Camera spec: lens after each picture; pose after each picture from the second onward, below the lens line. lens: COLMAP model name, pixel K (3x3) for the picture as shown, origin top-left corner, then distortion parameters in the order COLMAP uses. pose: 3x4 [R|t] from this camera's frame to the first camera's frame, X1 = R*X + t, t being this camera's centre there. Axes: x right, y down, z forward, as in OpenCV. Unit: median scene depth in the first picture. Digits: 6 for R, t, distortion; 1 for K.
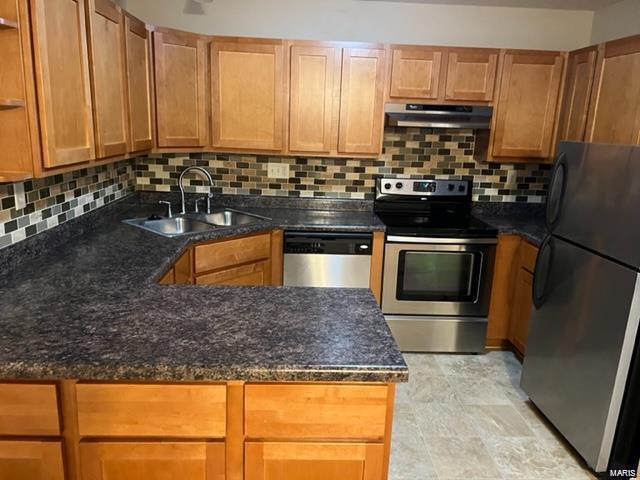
lens RADIAL K [[480.3, 0, 320.0], [0, 480.3, 240.0], [0, 0, 1]] dist [0.069274, -0.089323]
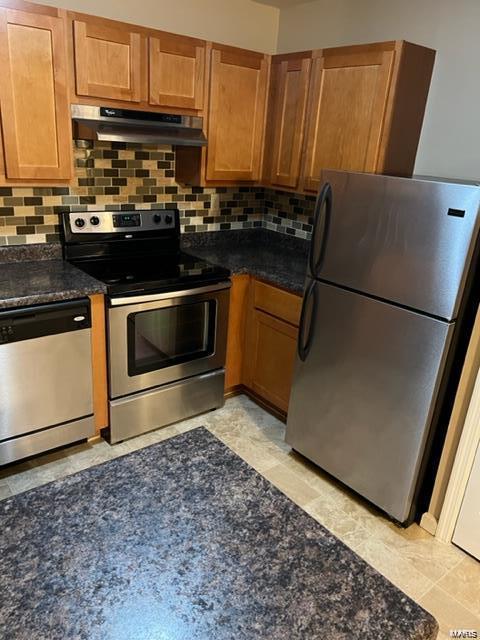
lens RADIAL K [[480.3, 0, 240.0], [0, 480.3, 320.0], [0, 0, 1]] dist [0.069274, -0.089323]
pose [[0.812109, -0.184319, 0.553630, -0.098788], [0.098804, 0.978535, 0.180848, -0.079777], [-0.575080, -0.092168, 0.812889, 0.259920]]
